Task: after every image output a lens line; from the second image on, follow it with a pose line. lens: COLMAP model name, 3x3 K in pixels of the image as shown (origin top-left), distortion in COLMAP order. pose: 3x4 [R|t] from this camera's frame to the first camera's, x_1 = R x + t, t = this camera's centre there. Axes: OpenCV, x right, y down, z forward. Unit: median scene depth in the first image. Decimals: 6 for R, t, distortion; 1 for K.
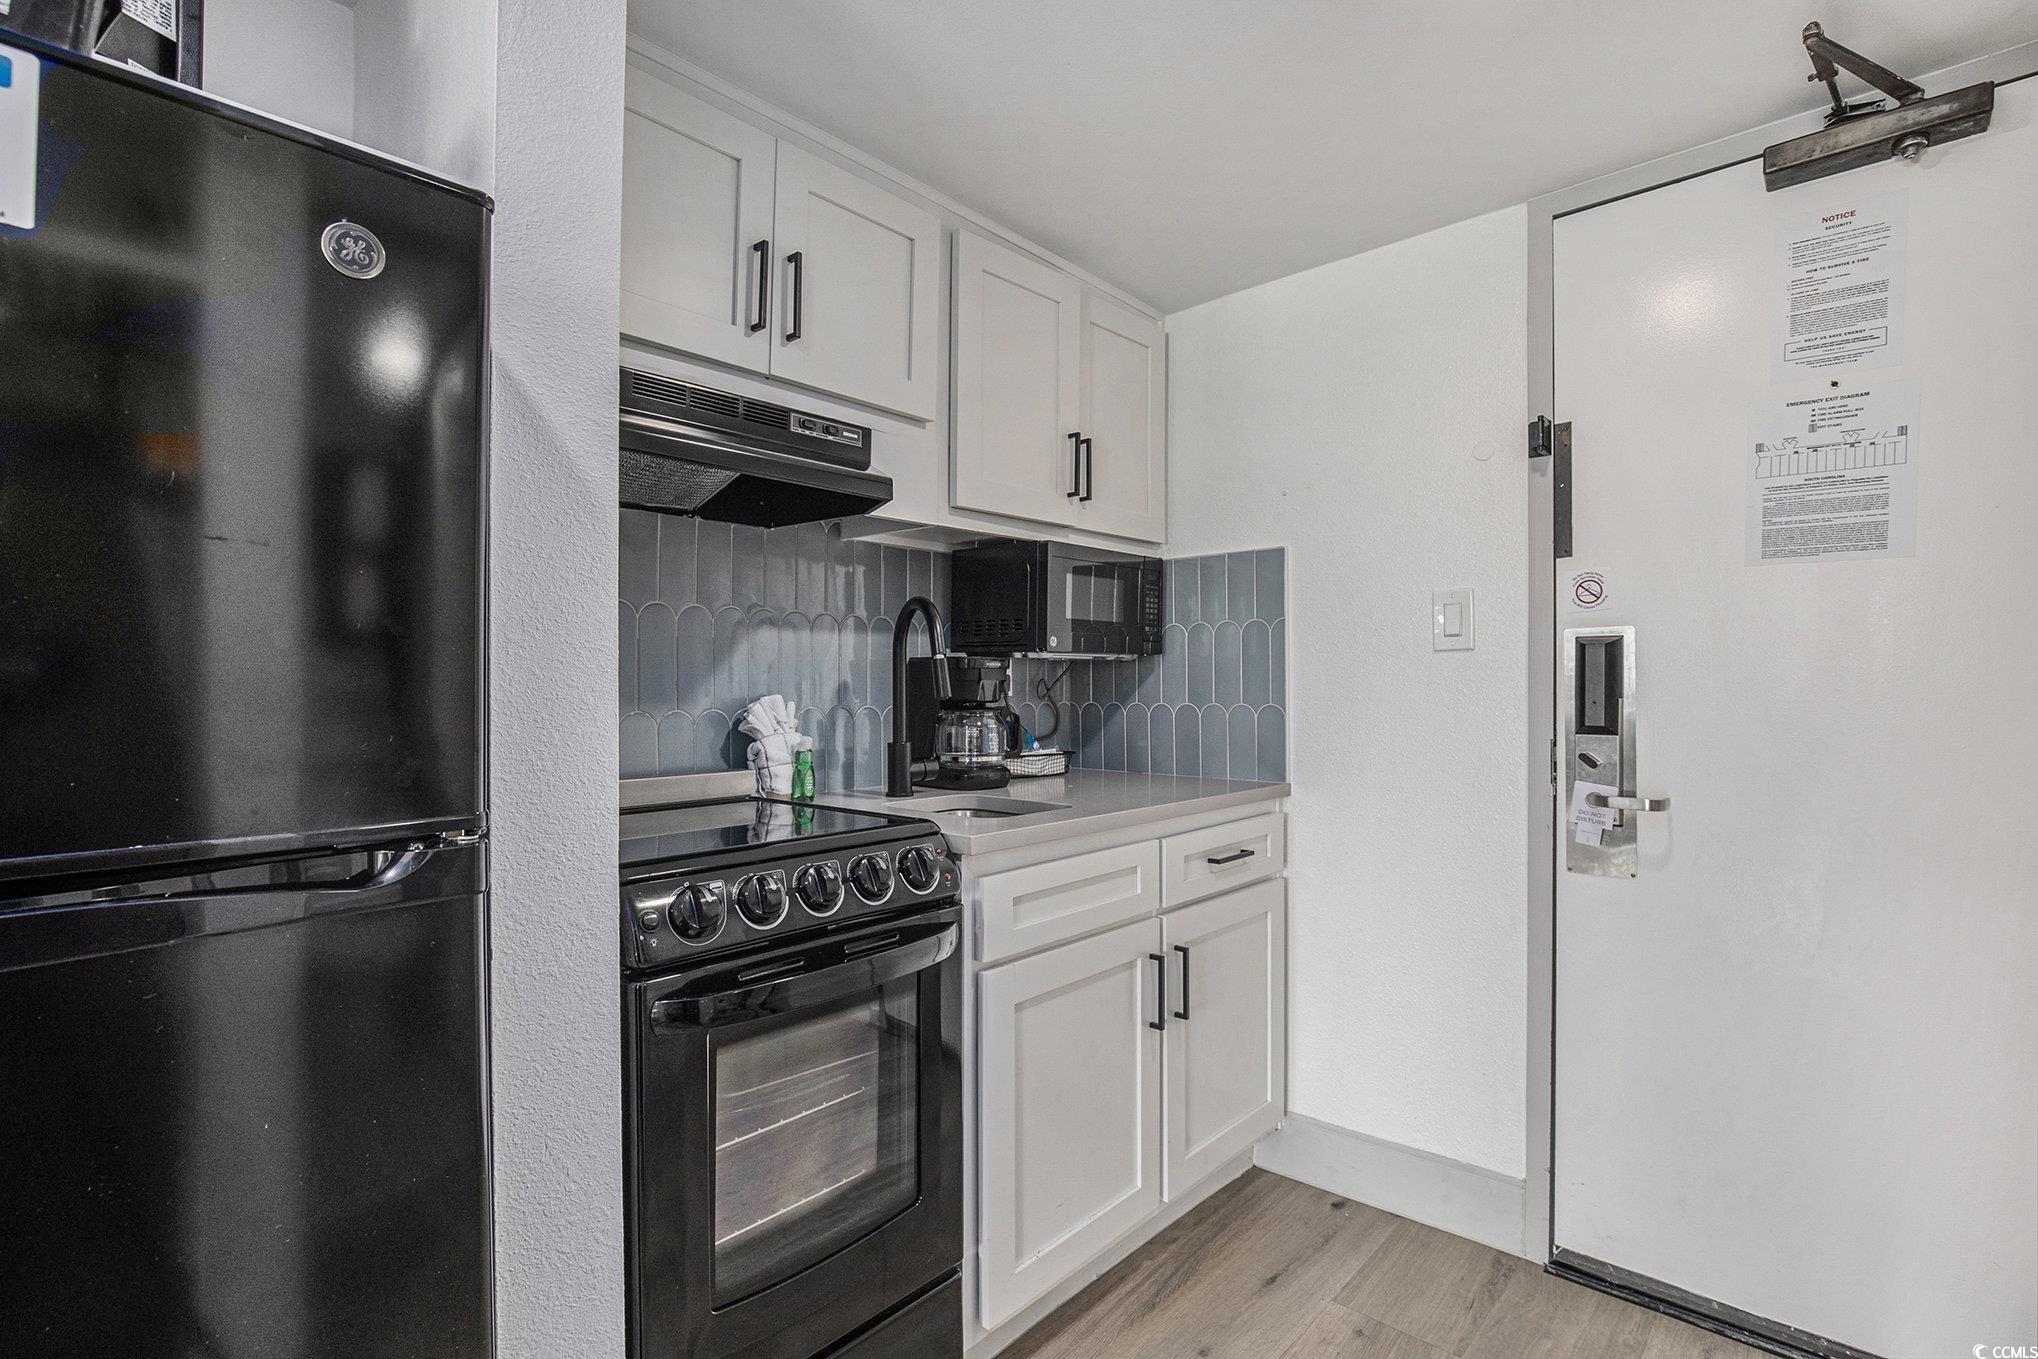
lens RADIAL K [[942.7, 0, 1019.0], [0, 942.7, 679.5], [0, 0, 1]] dist [-0.049327, 0.000091]
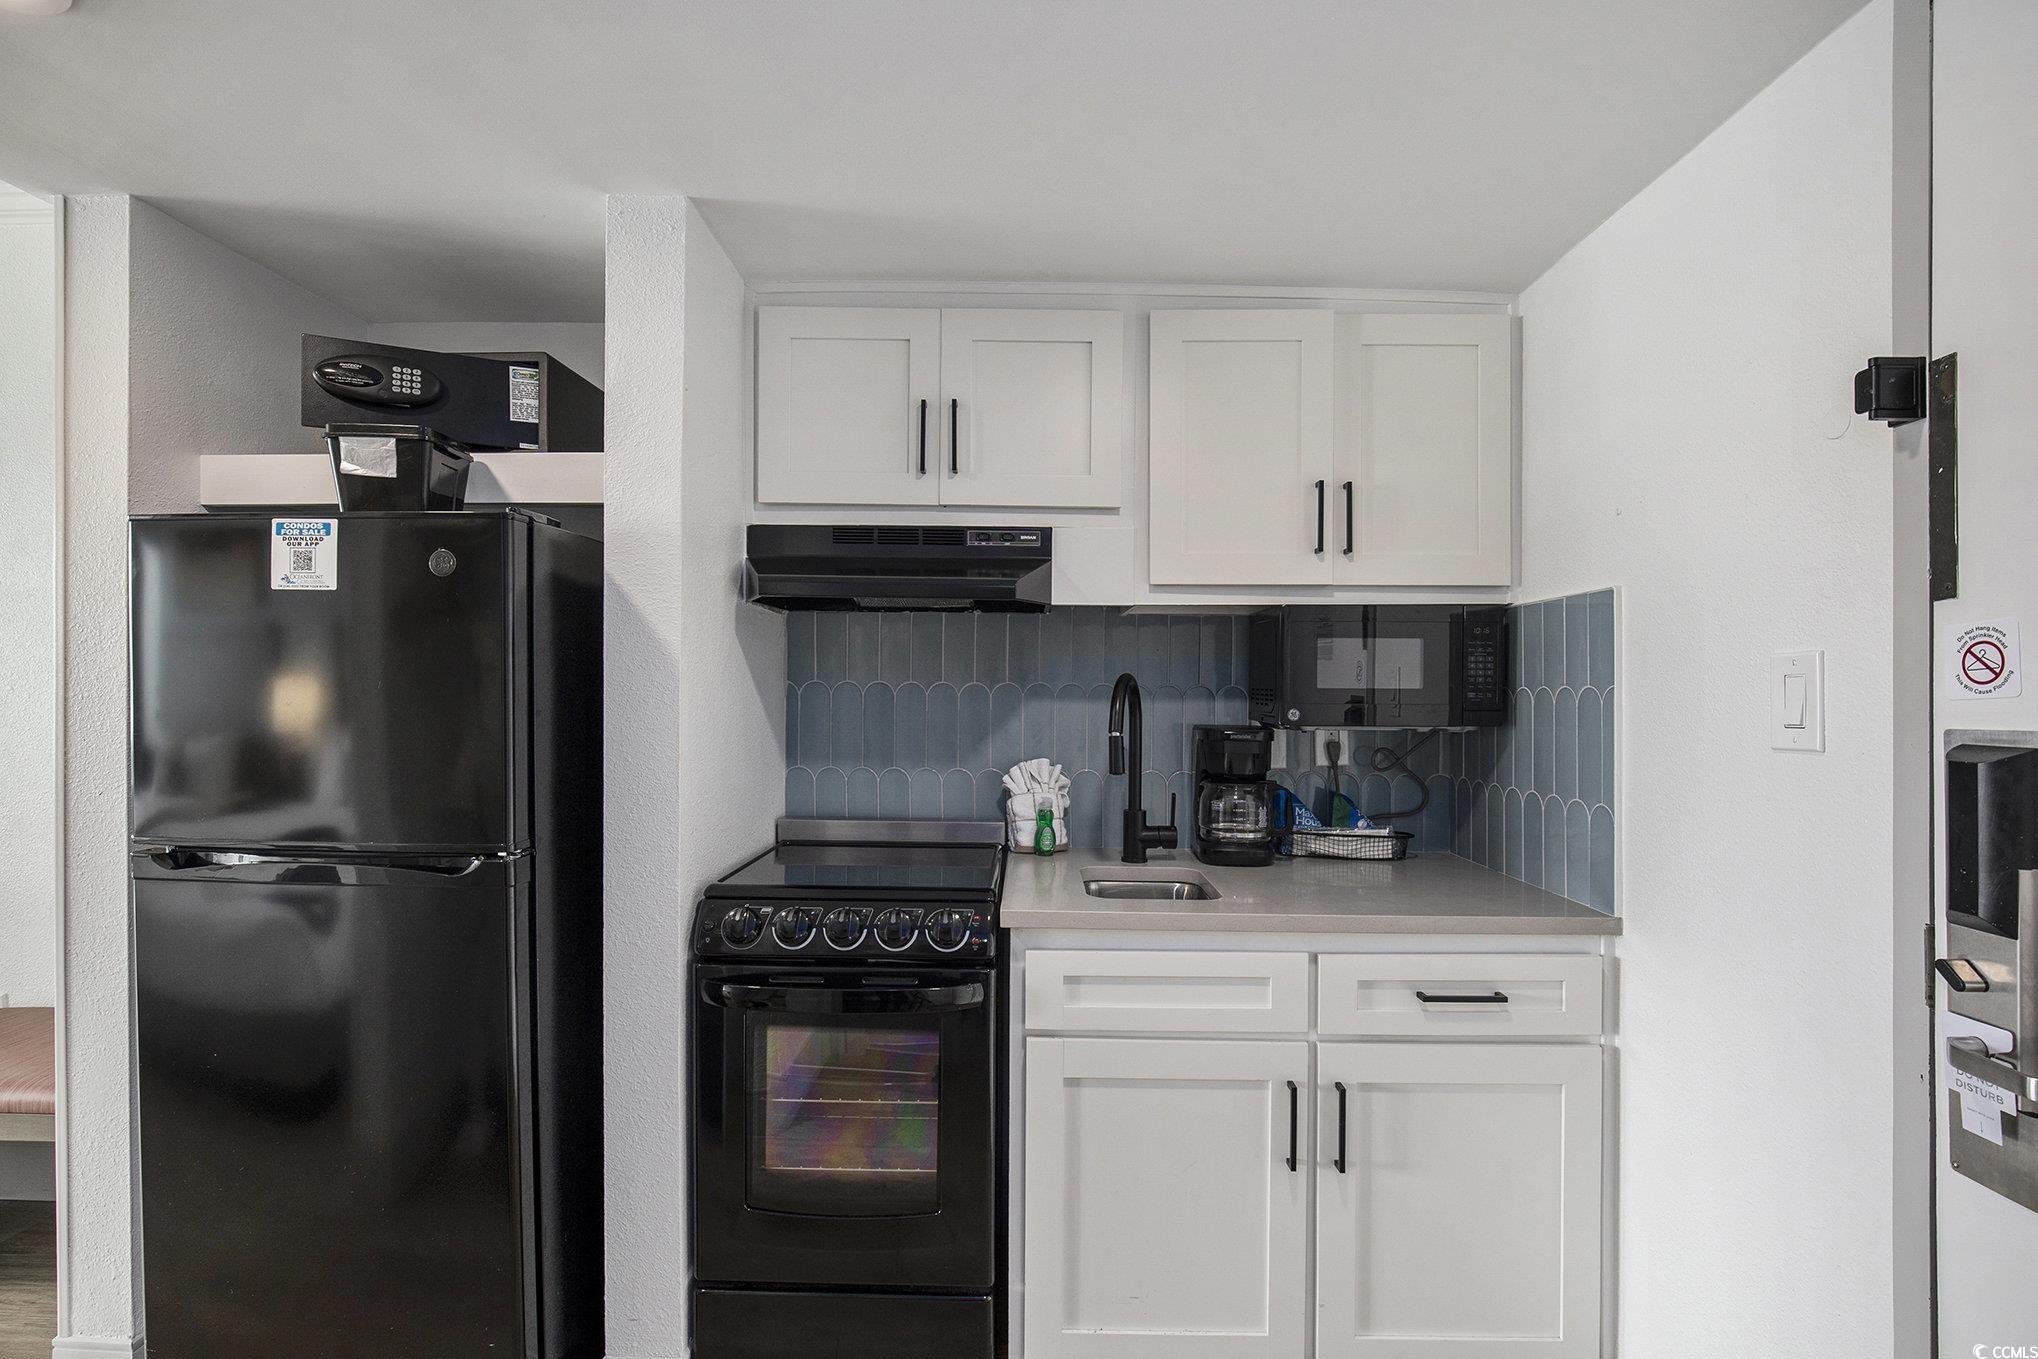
lens RADIAL K [[965.4, 0, 1019.0], [0, 965.4, 679.5], [0, 0, 1]] dist [-0.044322, 0.000372]
pose [[0.653176, 0.000284, -0.757206, 0.638249], [-0.006848, 0.999961, -0.005531, -0.076205], [0.757175, 0.008798, 0.653153, 0.214412]]
